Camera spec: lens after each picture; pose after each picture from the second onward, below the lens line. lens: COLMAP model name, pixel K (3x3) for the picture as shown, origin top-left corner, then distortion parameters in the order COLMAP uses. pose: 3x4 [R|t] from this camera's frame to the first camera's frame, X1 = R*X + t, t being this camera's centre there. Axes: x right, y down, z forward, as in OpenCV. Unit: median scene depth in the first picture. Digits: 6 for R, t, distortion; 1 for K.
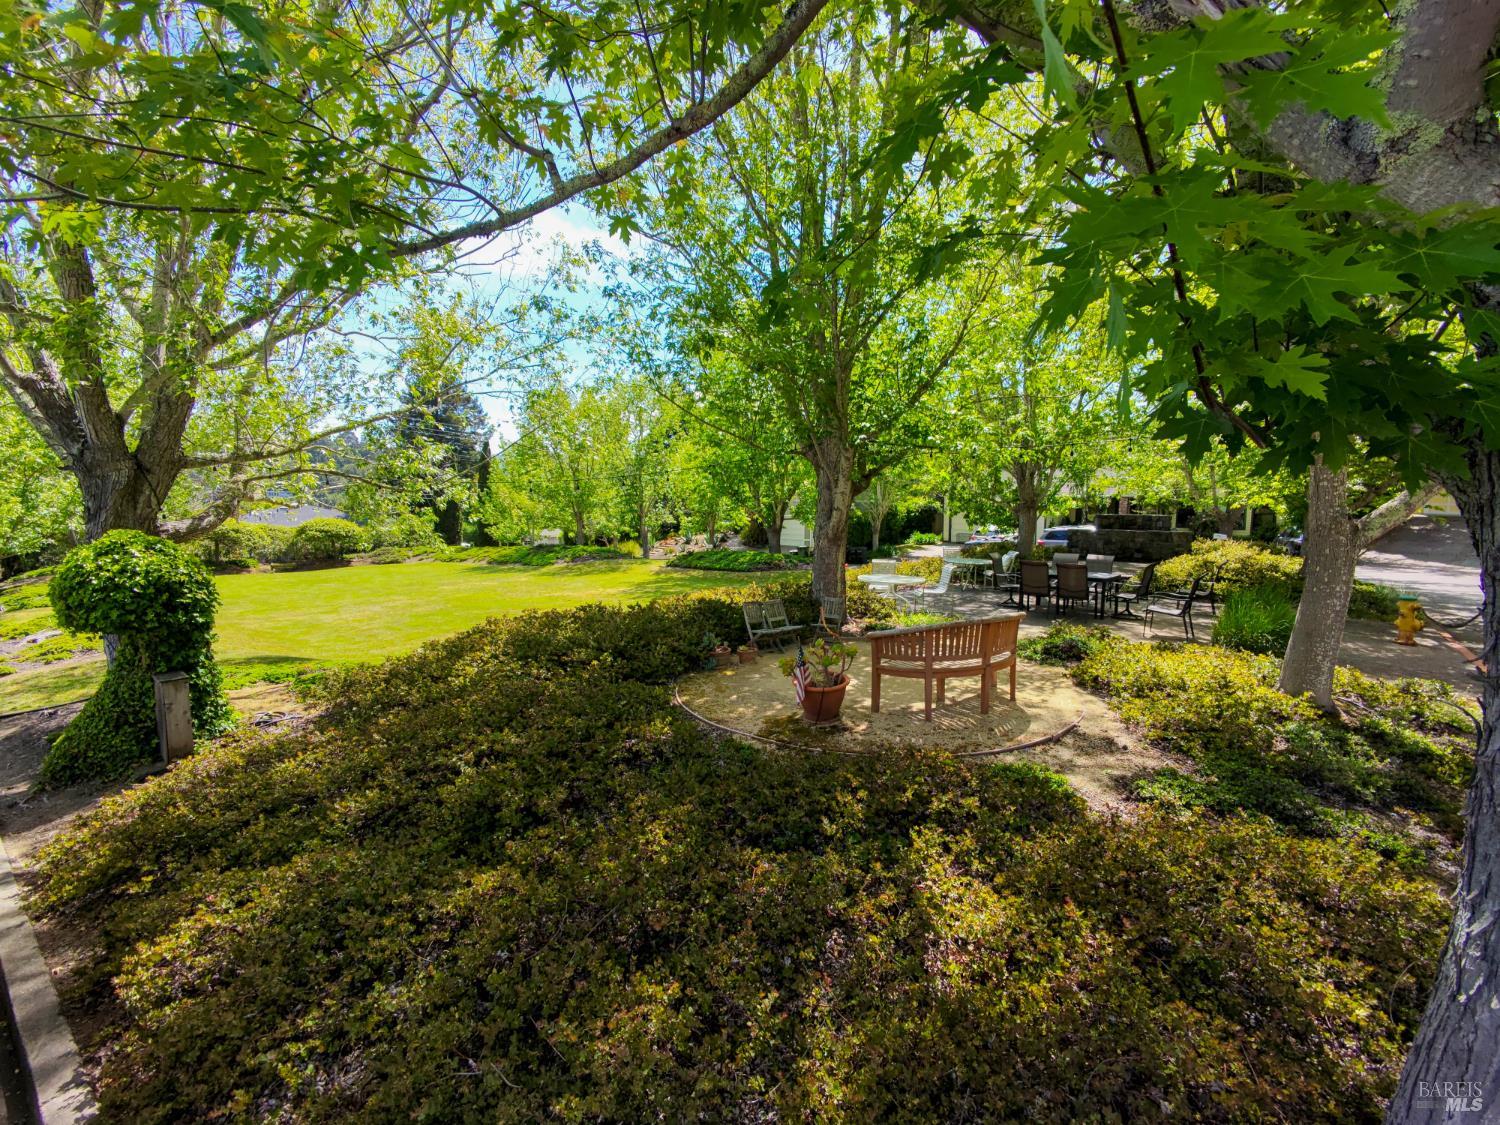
lens RADIAL K [[705.1, 0, 752.8], [0, 705.1, 563.8], [0, 0, 1]] dist [-0.001184, -0.000039]
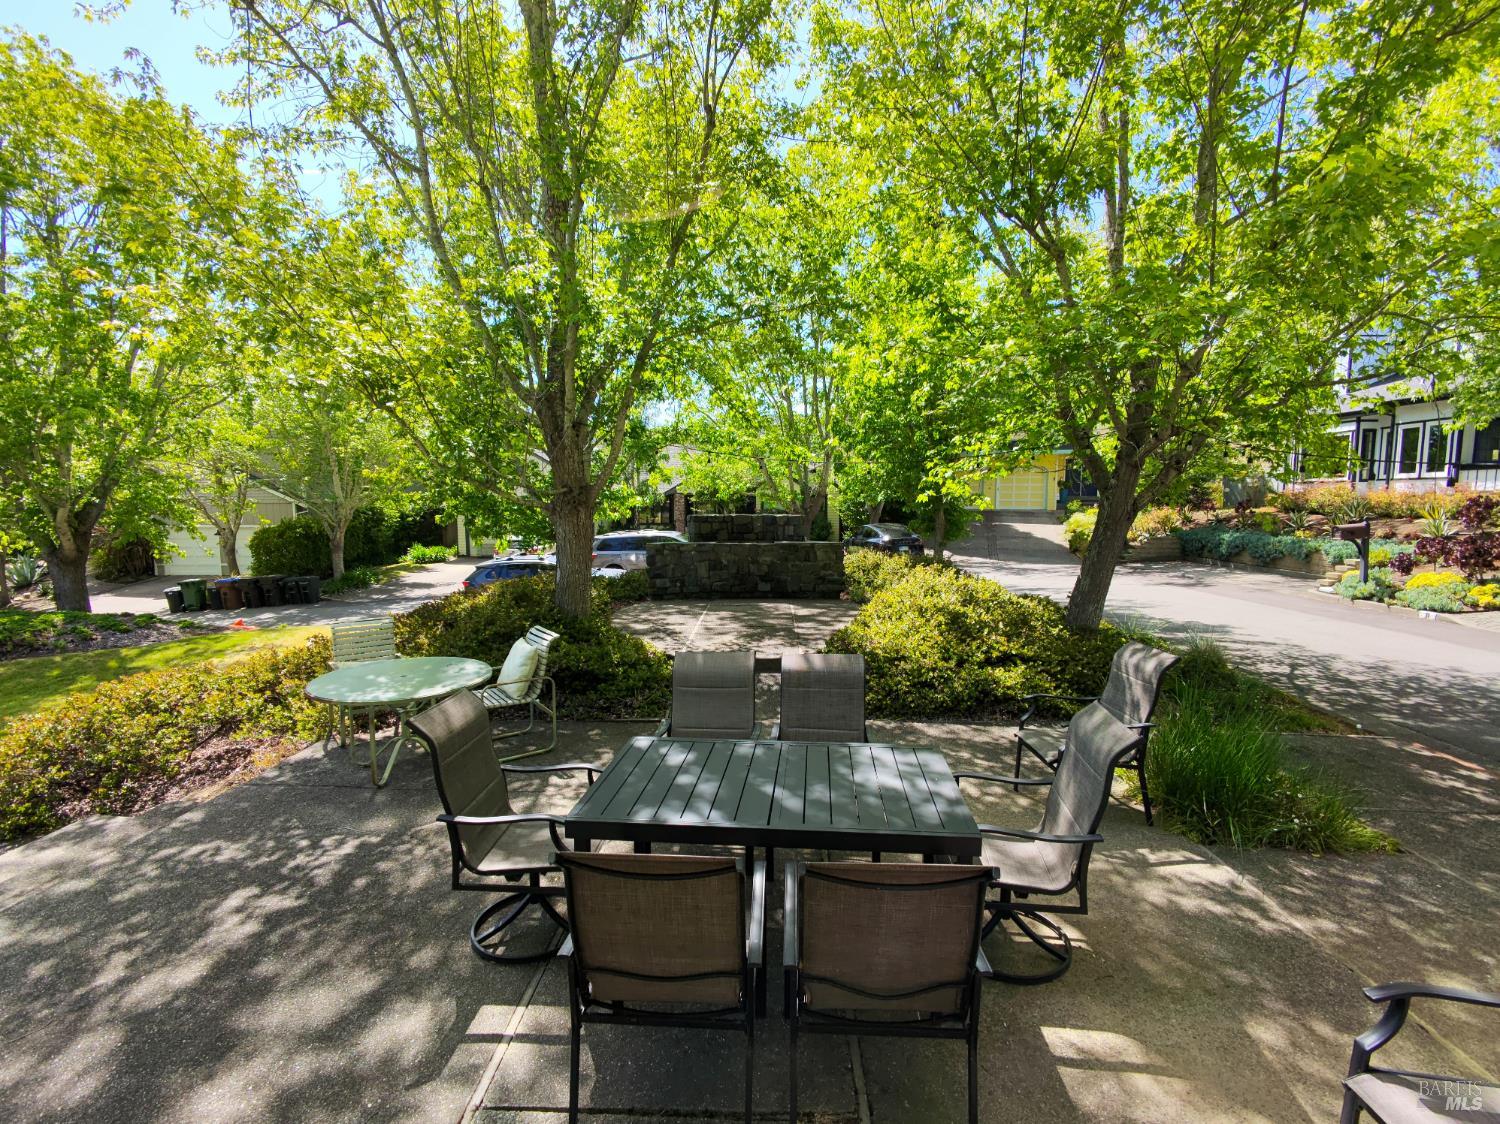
lens RADIAL K [[705.1, 0, 751.1], [0, 705.1, 560.2], [0, 0, 1]] dist [-0.001184, -0.000039]
pose [[0.811115, -0.055311, 0.582265, 0.096144], [0.059771, 0.998145, 0.011555, -0.018739], [-0.581825, 0.025430, 0.812917, 0.249481]]
